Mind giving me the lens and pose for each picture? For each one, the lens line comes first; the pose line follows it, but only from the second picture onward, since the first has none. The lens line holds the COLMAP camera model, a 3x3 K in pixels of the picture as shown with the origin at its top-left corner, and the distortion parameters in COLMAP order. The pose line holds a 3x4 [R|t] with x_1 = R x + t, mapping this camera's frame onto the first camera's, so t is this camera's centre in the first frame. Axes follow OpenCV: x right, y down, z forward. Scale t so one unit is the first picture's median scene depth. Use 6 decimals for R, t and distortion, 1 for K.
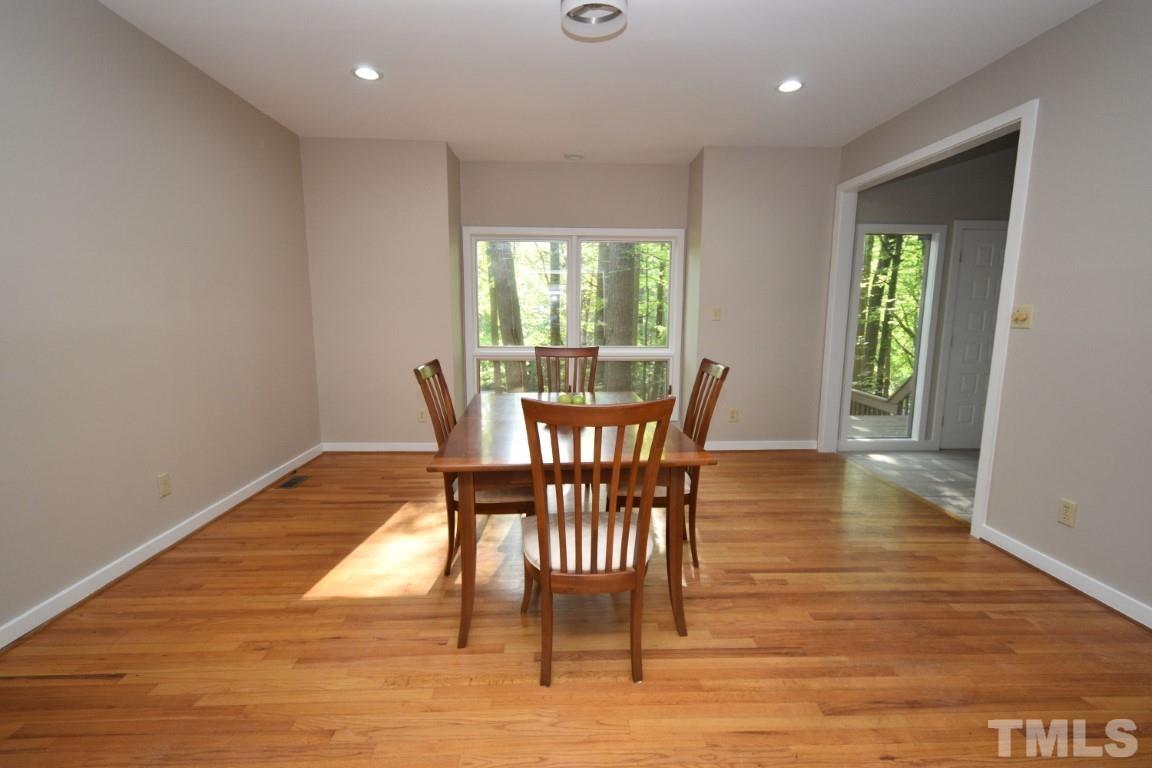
lens RADIAL K [[515.7, 0, 583.7], [0, 515.7, 396.4], [0, 0, 1]] dist [0.005043, -0.002406]
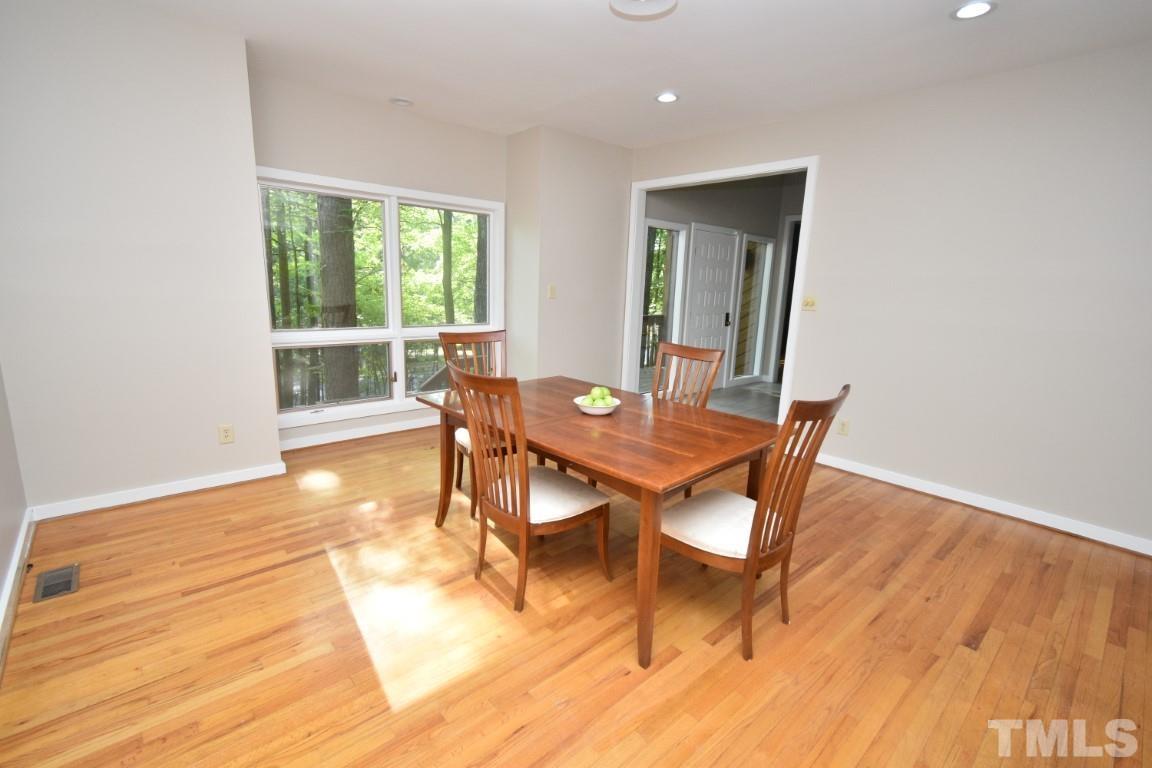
lens RADIAL K [[515.7, 0, 592.9], [0, 515.7, 386.6], [0, 0, 1]] dist [0.005043, -0.002406]
pose [[0.770457, -0.105808, 0.628650, -0.602648], [0.074217, 0.994312, 0.076394, -0.072031], [-0.633157, -0.012202, 0.773927, 0.238554]]
